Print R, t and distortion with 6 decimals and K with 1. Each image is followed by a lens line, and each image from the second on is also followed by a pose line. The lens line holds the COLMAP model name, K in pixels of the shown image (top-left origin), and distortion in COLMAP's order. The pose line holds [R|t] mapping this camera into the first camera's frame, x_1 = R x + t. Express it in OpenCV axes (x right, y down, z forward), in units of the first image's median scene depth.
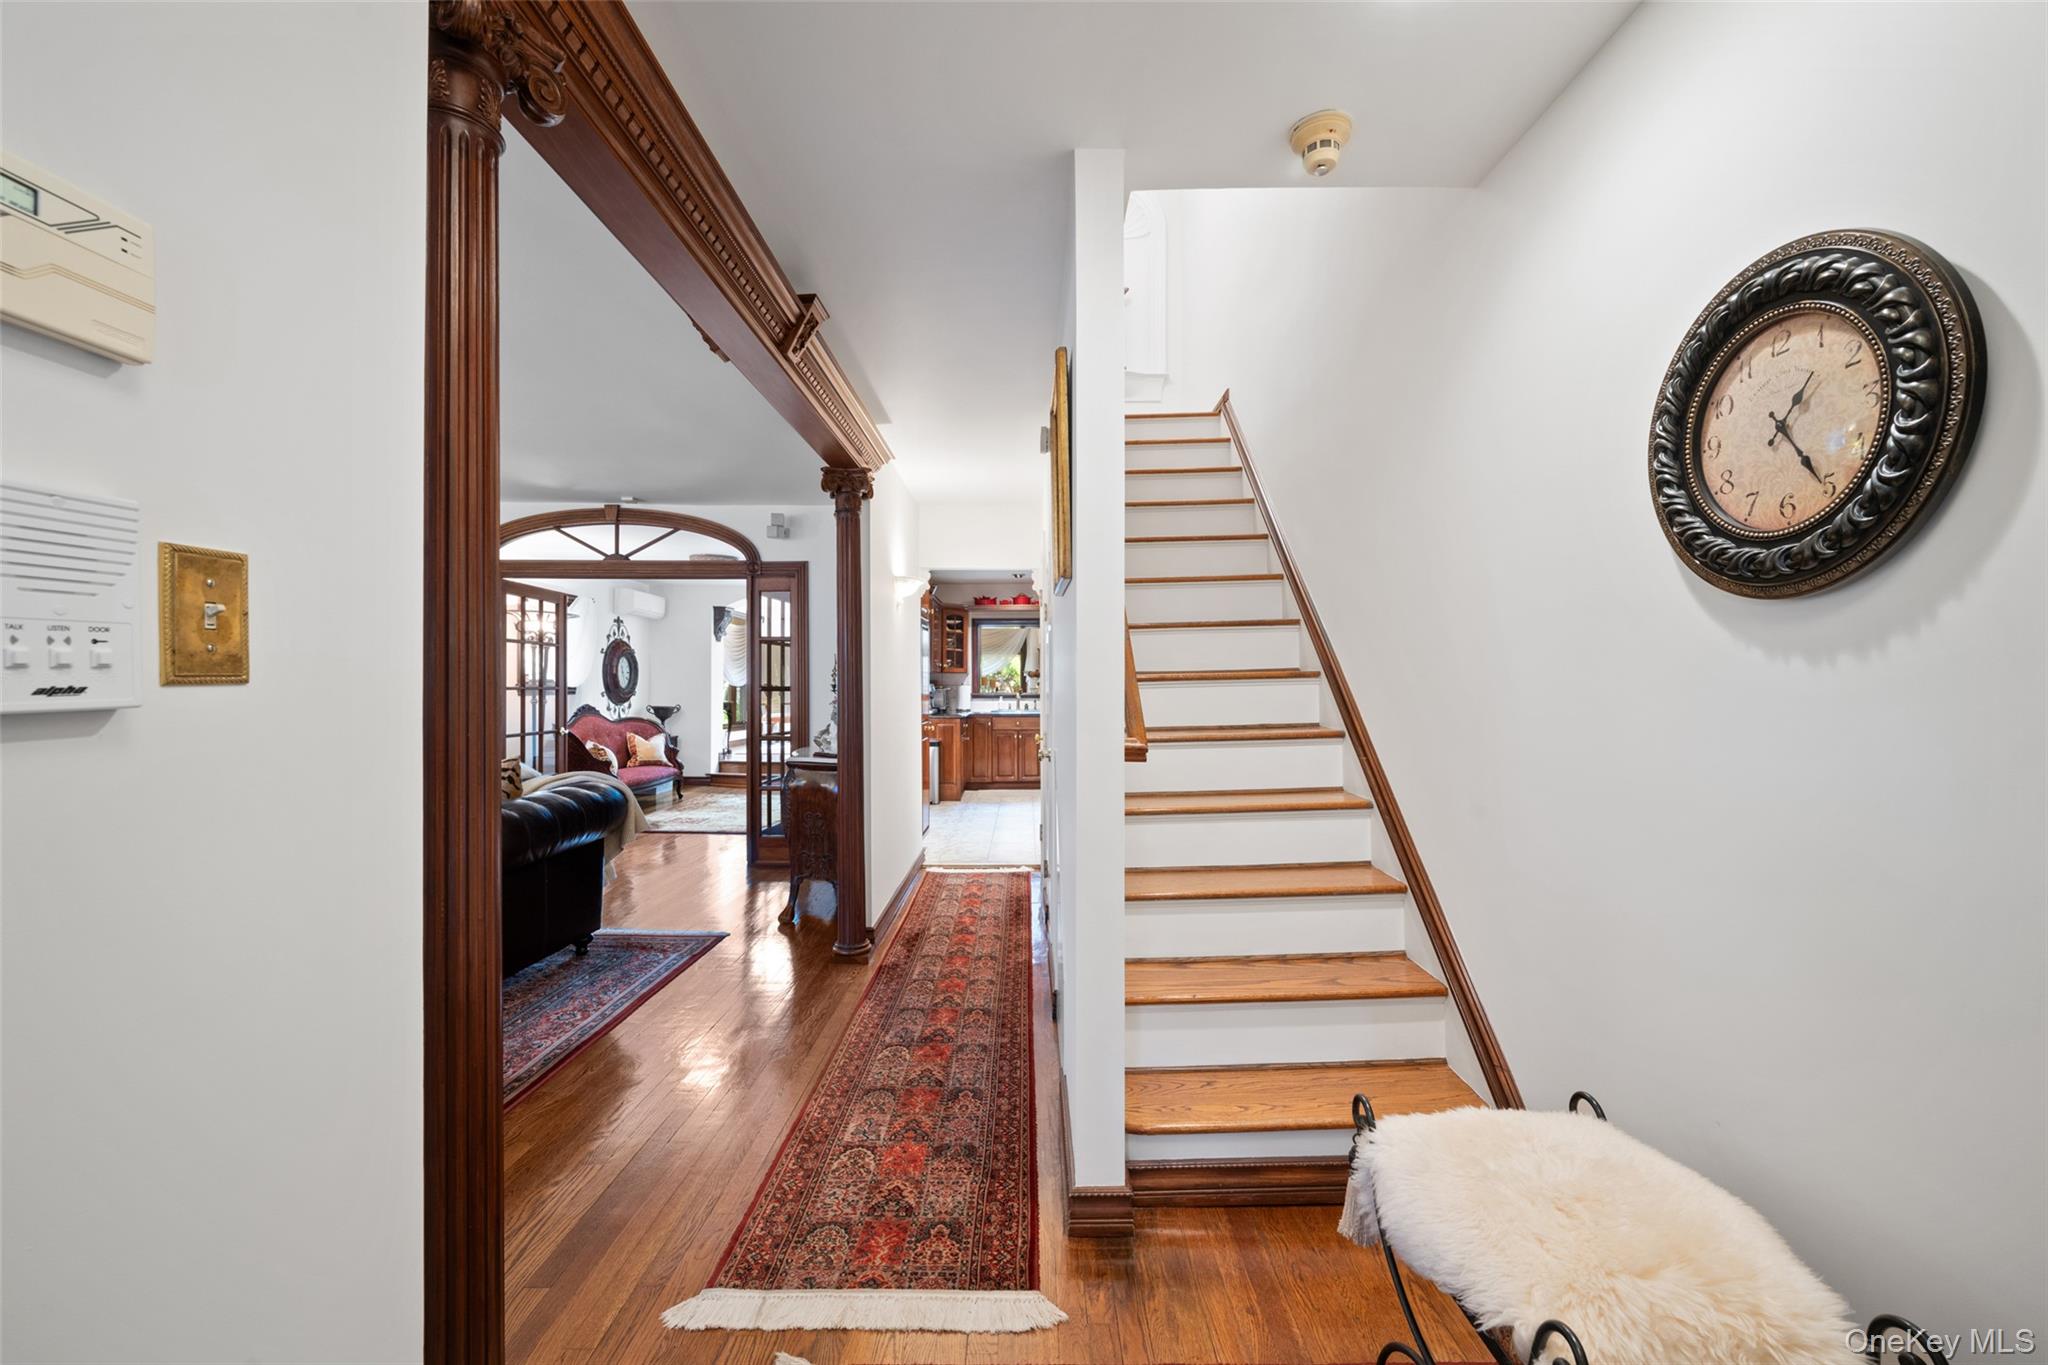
lens RADIAL K [[801.2, 0, 1032.3], [0, 801.2, 676.2], [0, 0, 1]] dist [-0.012228, -0.000108]
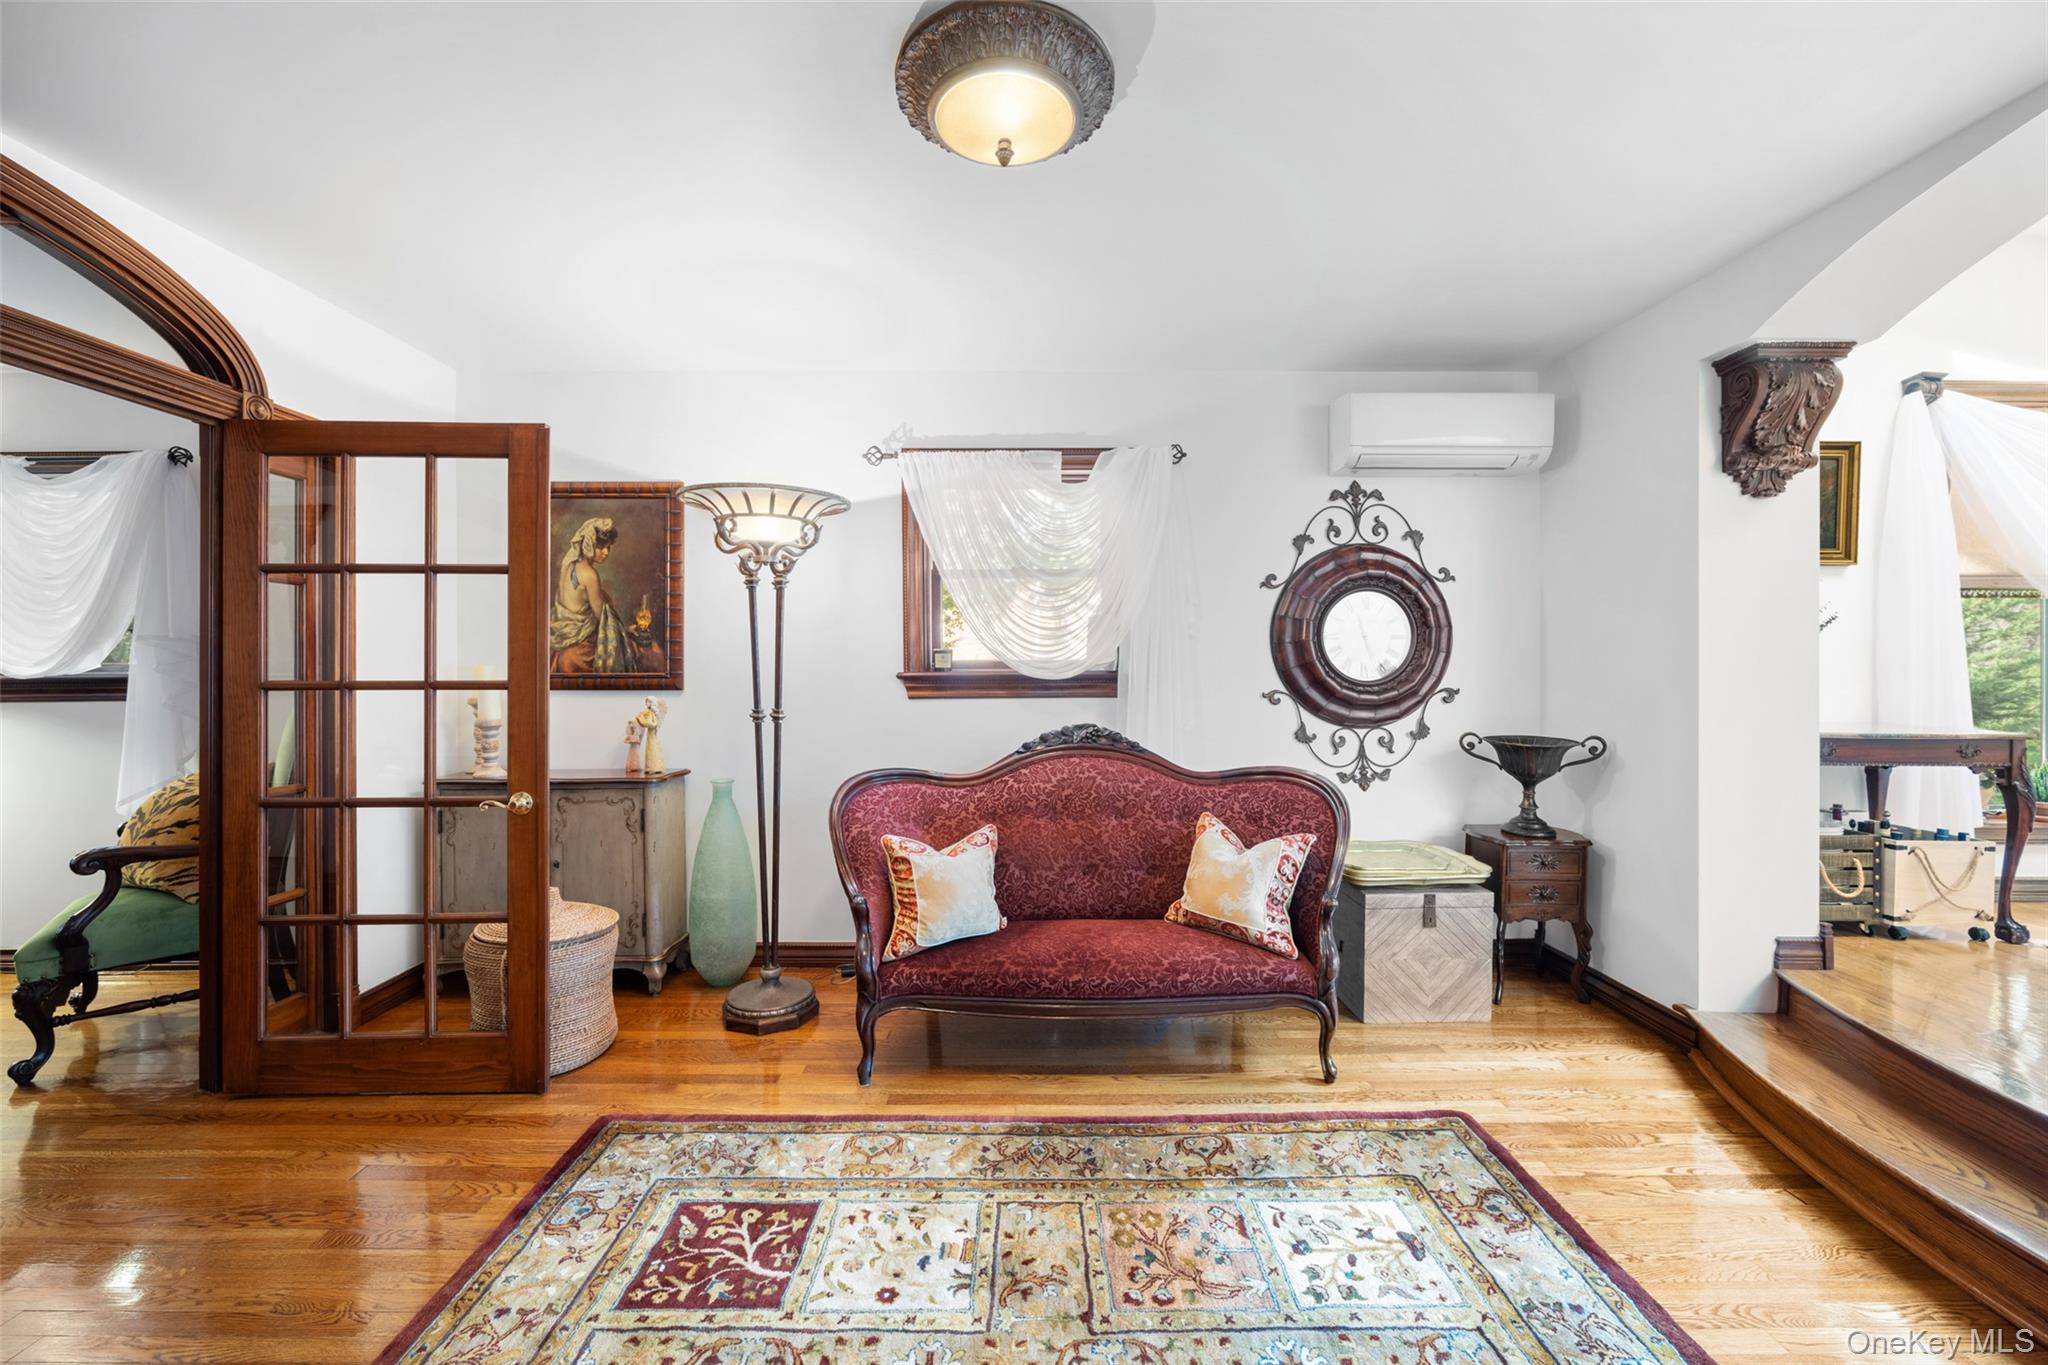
lens RADIAL K [[812.0, 0, 1024.0], [0, 812.0, 682.5], [0, 0, 1]] dist [0.000129, -0.000031]
pose [[-0.006792, 0.011244, -0.999914, -0.156153], [0.014083, 0.999839, 0.011147, 0.010018], [0.999878, -0.014006, -0.006949, 0.883543]]
